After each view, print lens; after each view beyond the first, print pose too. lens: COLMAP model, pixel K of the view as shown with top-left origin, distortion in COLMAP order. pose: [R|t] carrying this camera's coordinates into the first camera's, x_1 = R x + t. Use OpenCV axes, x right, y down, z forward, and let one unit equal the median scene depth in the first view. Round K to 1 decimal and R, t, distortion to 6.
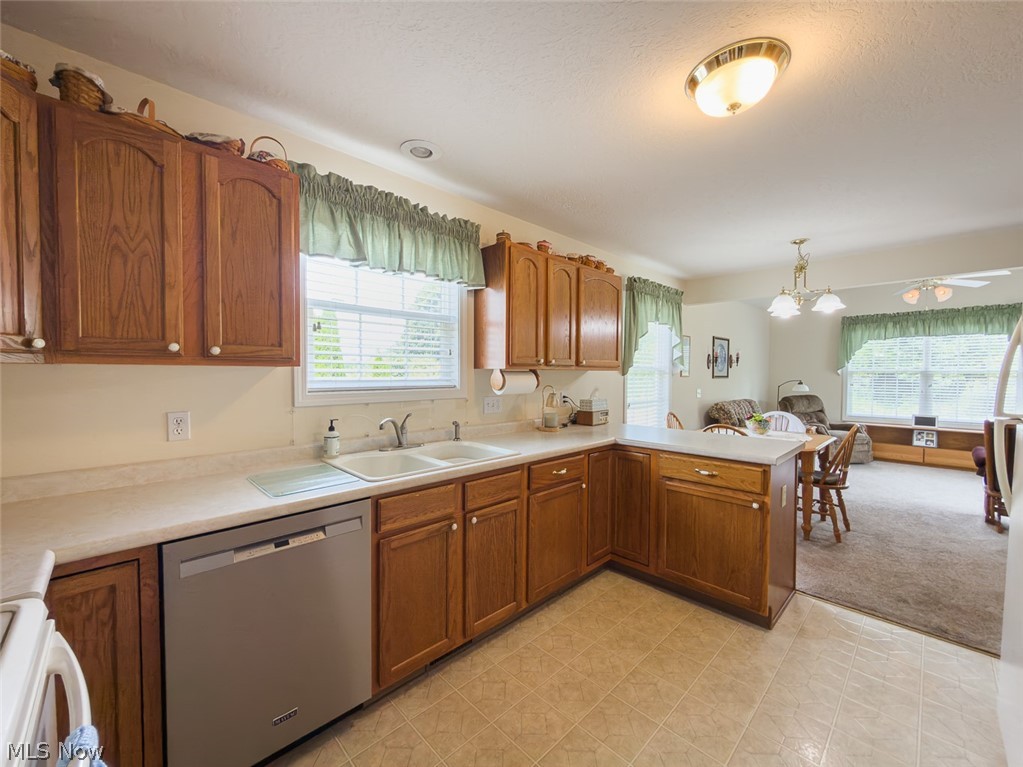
lens RADIAL K [[408.9, 0, 511.5], [0, 408.9, 383.5], [0, 0, 1]] dist [0.000358, 0.000075]
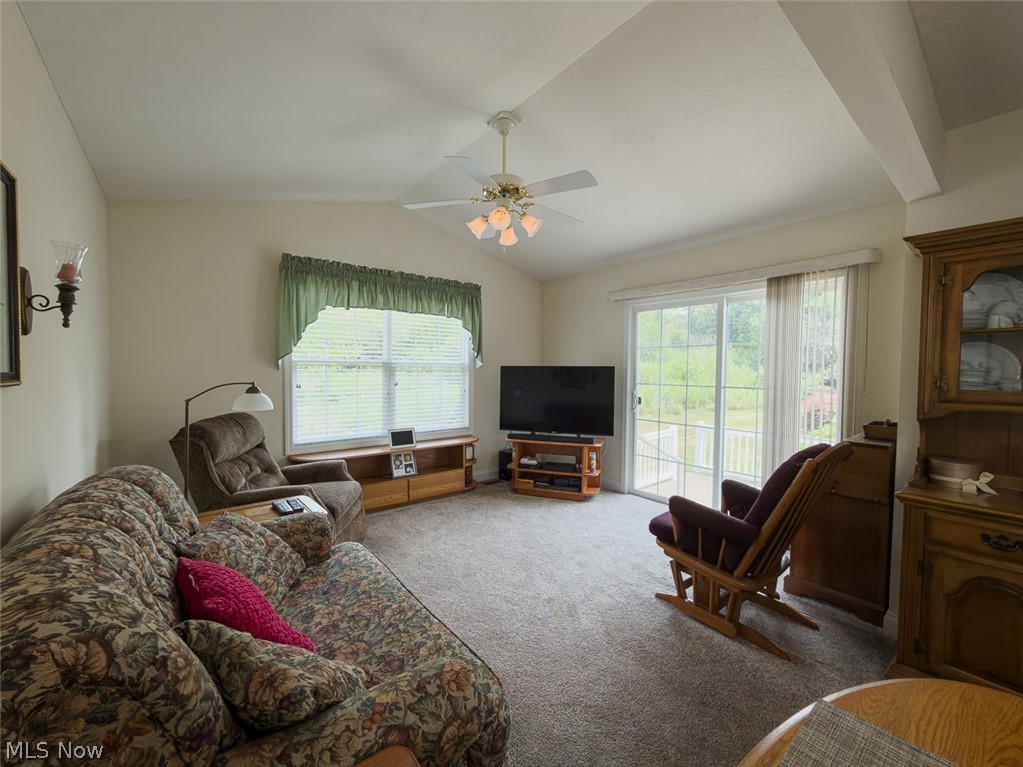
lens RADIAL K [[408.9, 0, 511.5], [0, 408.9, 383.5], [0, 0, 1]] dist [0.000358, 0.000075]
pose [[0.085475, -0.035673, 0.995702, 0.358224], [0.016829, 0.999268, 0.034357, -0.016334], [-0.996198, 0.013820, 0.086012, 0.751073]]
